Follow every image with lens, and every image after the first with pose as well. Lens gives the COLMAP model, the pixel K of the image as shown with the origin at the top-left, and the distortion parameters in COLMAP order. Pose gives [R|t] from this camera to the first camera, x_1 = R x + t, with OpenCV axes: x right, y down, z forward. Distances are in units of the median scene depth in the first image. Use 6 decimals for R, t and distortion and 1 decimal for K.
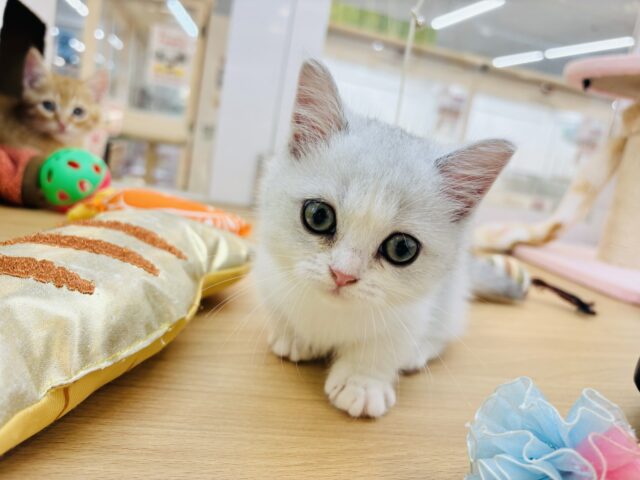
lens RADIAL K [[517.2, 0, 324.4], [0, 517.2, 238.5], [0, 0, 1]] dist [-0.011844, -0.014621]
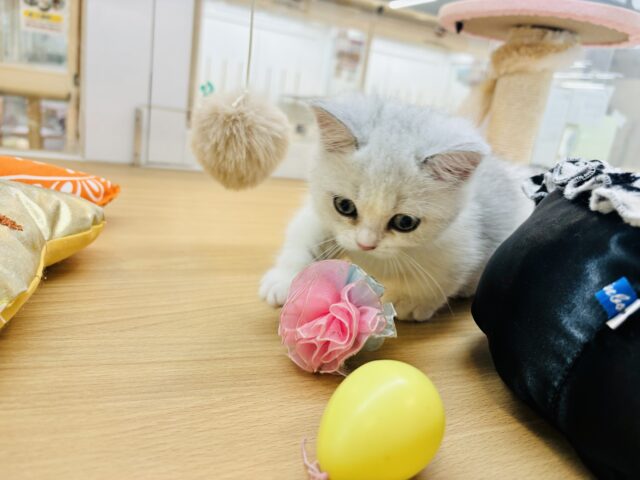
lens RADIAL K [[512.8, 0, 329.9], [0, 512.8, 239.6], [0, 0, 1]] dist [-0.007962, -0.003311]
pose [[0.982520, -0.077914, 0.169068, 0.046261], [0.060405, 0.992492, 0.106351, -0.001778], [-0.176085, -0.094280, 0.979850, 0.000662]]
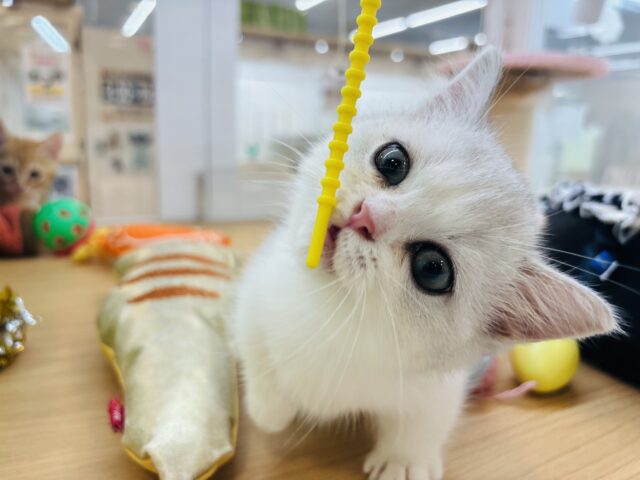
lens RADIAL K [[517.2, 0, 324.4], [0, 517.2, 238.5], [0, 0, 1]] dist [-0.011844, -0.014621]
pose [[0.967230, -0.177502, 0.181548, -0.087783], [0.172280, 0.984053, 0.044268, -0.022232], [-0.186511, -0.011541, 0.982385, -0.175897]]
